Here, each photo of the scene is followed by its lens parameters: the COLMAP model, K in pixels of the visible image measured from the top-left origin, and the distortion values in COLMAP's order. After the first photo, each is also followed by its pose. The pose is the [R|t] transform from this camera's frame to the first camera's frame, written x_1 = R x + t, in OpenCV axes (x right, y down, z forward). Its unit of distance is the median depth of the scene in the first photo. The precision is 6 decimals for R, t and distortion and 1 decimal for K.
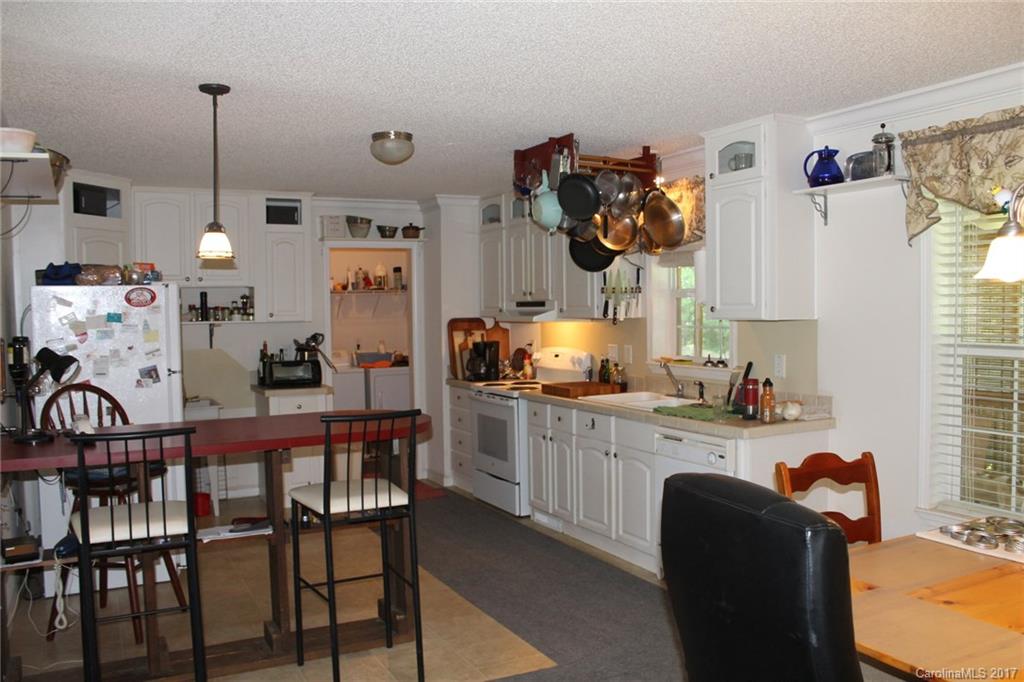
lens RADIAL K [[859.2, 0, 512.0], [0, 859.2, 341.0], [0, 0, 1]] dist [-0.173019, 0.158017]
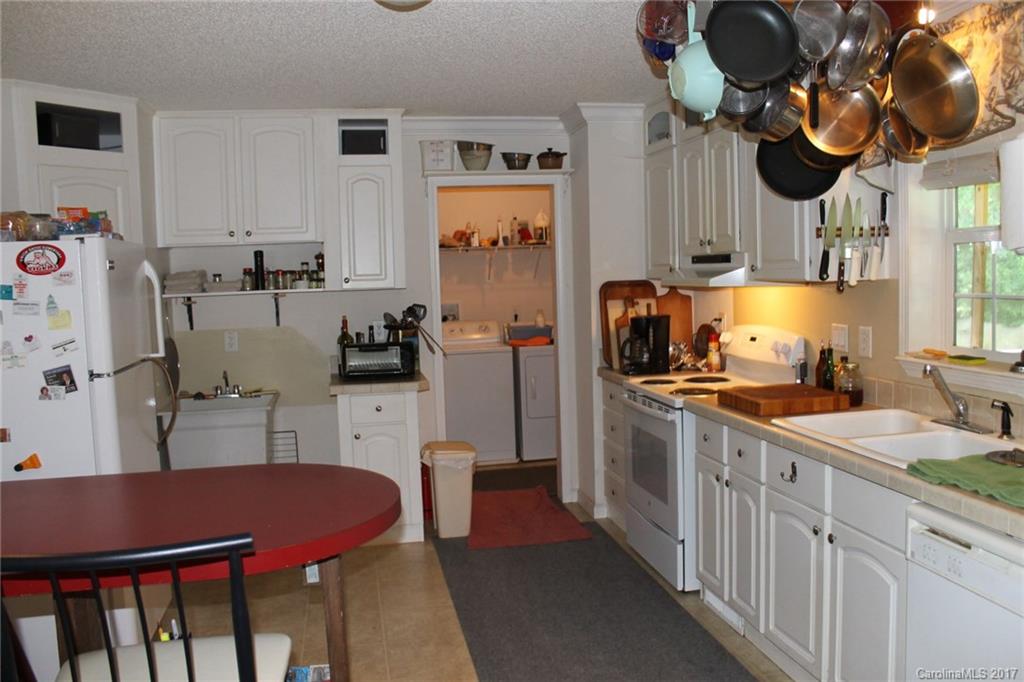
lens RADIAL K [[859.2, 0, 512.0], [0, 859.2, 341.0], [0, 0, 1]] dist [-0.173019, 0.158017]
pose [[0.960139, 0.006896, -0.279439, 0.061186], [0.006263, 0.998914, 0.046172, -0.012718], [0.279453, -0.046082, 0.959053, 0.368756]]
